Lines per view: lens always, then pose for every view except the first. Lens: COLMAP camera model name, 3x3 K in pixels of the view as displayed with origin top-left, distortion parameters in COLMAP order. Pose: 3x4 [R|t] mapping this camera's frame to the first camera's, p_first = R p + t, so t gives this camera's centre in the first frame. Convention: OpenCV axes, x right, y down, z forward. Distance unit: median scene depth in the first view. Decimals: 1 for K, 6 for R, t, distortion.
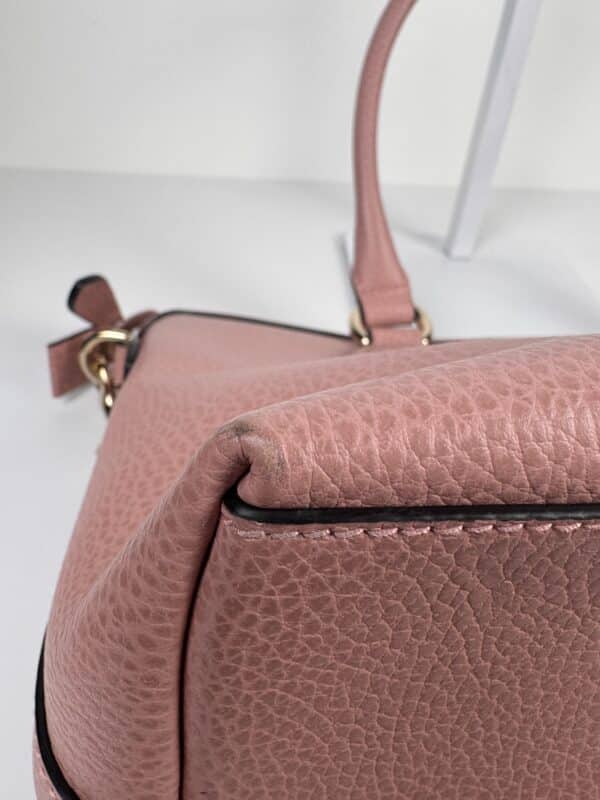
lens RADIAL K [[843.5, 0, 300.0], [0, 843.5, 400.0], [0, 0, 1]] dist [-0.079892, 0.006224]
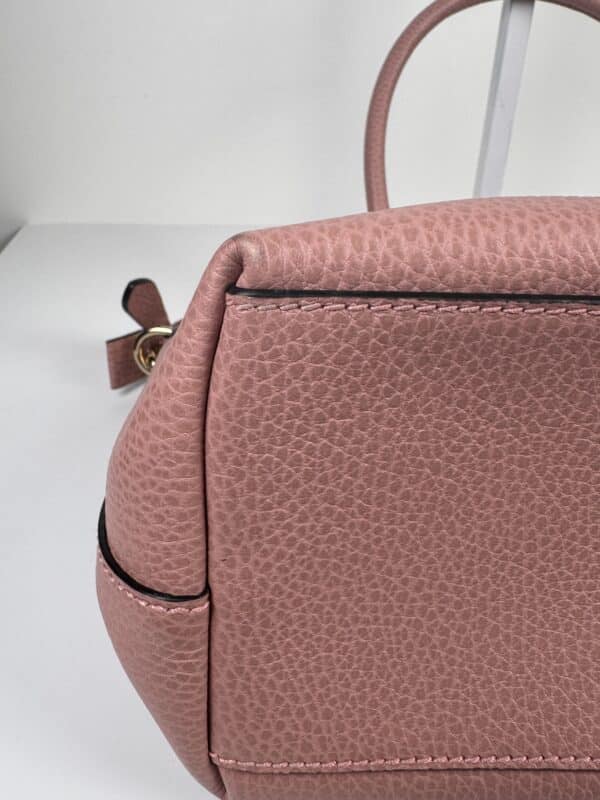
lens RADIAL K [[843.5, 0, 300.0], [0, 843.5, 400.0], [0, 0, 1]] dist [-0.079892, 0.006224]
pose [[0.997364, -0.038113, -0.061751, 0.111710], [0.031647, 0.994229, -0.102502, 0.428663], [0.065301, 0.100278, 0.992814, -0.401644]]
